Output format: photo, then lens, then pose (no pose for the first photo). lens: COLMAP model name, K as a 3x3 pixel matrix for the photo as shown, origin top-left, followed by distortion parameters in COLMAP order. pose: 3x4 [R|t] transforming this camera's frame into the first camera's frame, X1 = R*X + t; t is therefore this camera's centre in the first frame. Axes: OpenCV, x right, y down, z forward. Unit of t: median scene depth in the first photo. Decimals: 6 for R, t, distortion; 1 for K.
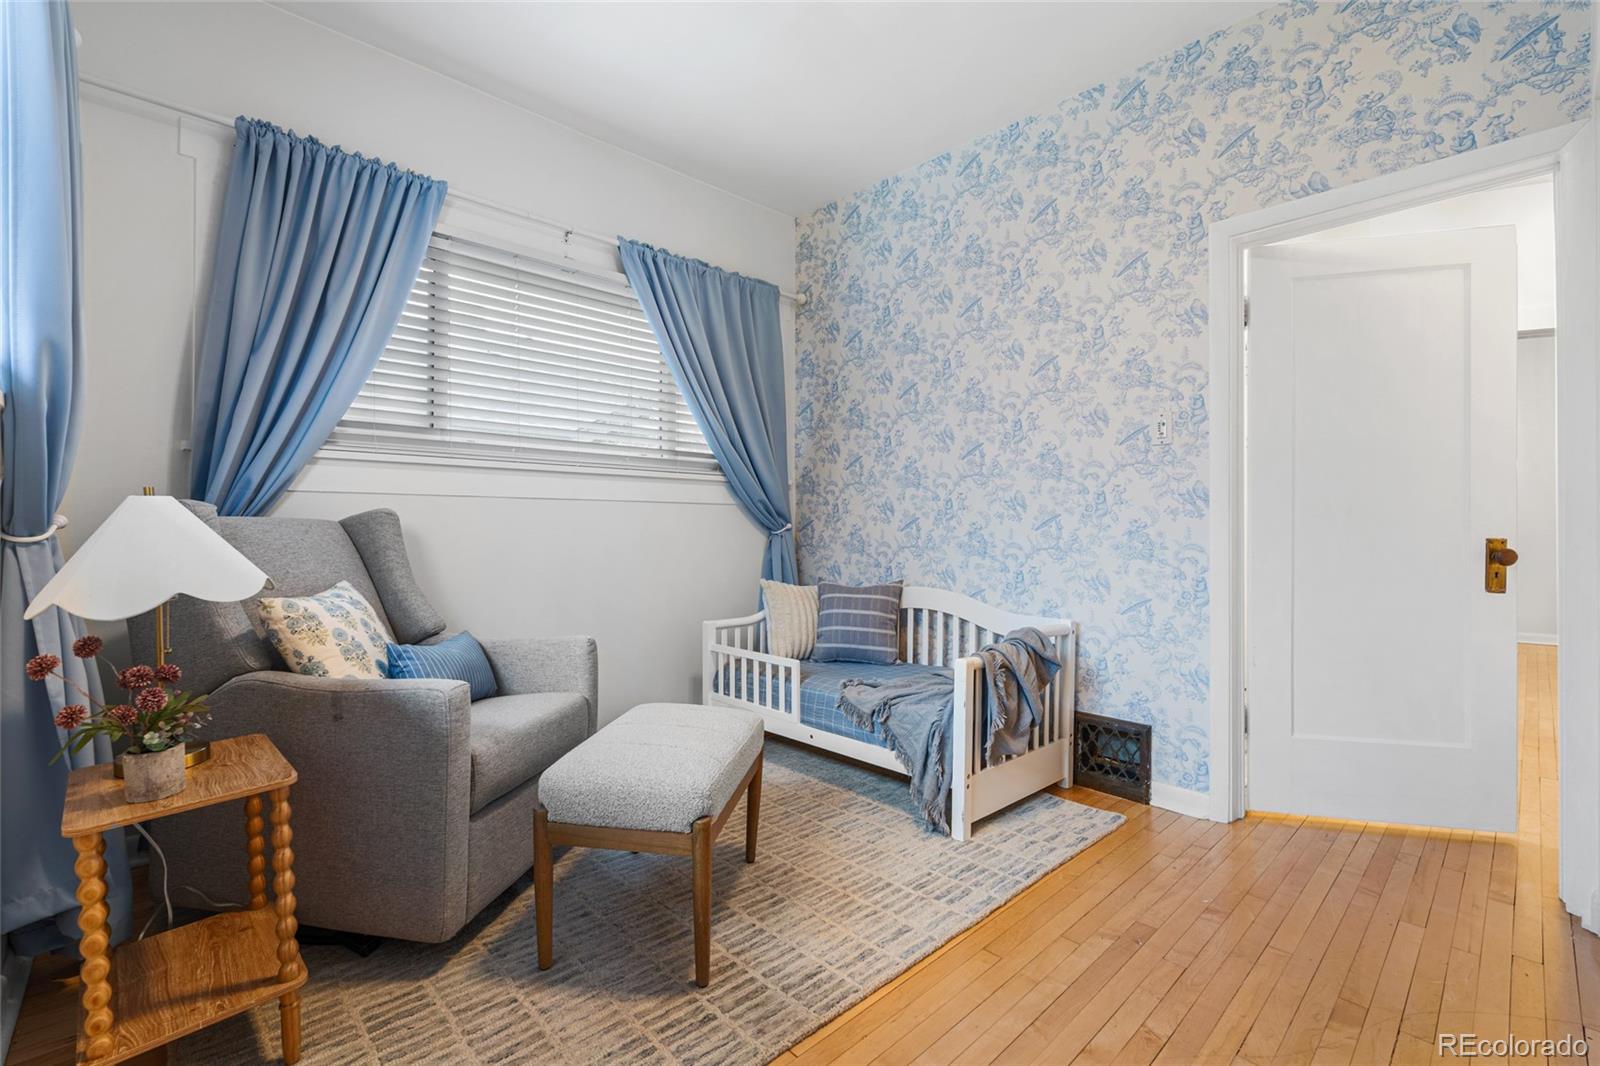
lens RADIAL K [[714.2, 0, 790.2], [0, 714.2, 533.5], [0, 0, 1]] dist [-0.001306, -0.000021]
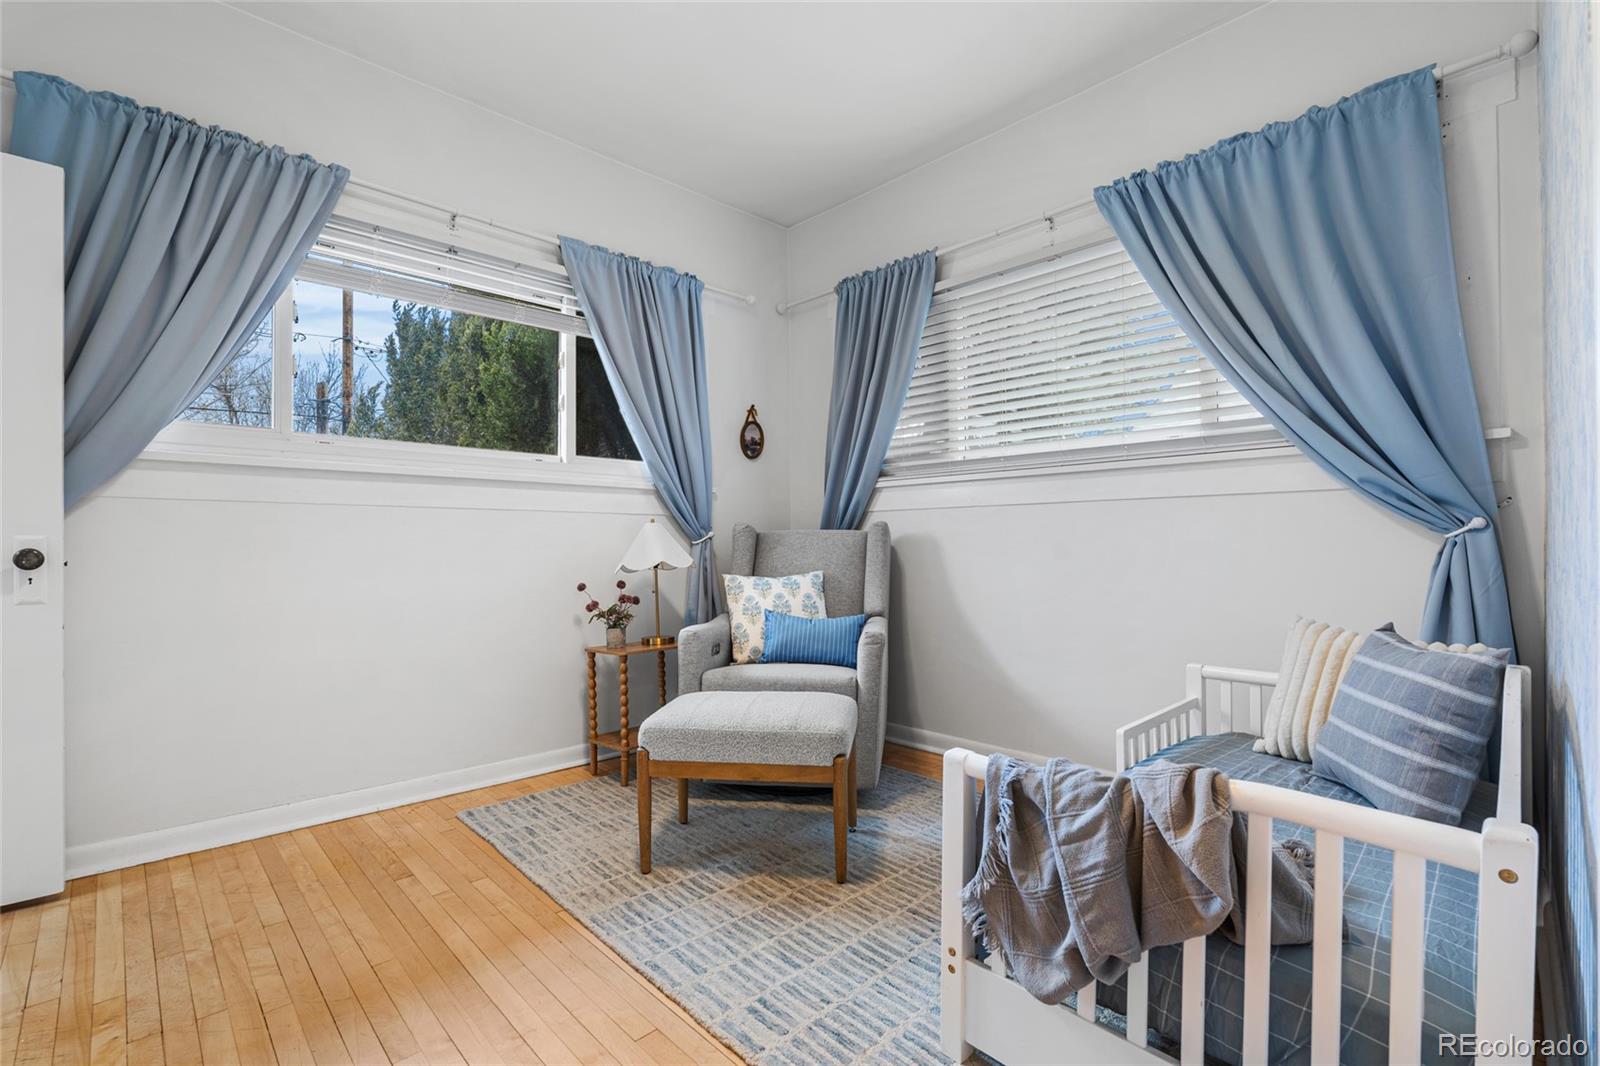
lens RADIAL K [[714.2, 0, 790.2], [0, 714.2, 533.5], [0, 0, 1]] dist [-0.001306, -0.000021]
pose [[-0.001153, -0.002348, -0.999997, 0.969209], [0.005497, 0.999982, -0.002354, -0.007041], [0.999984, -0.005500, -0.001140, 1.001323]]
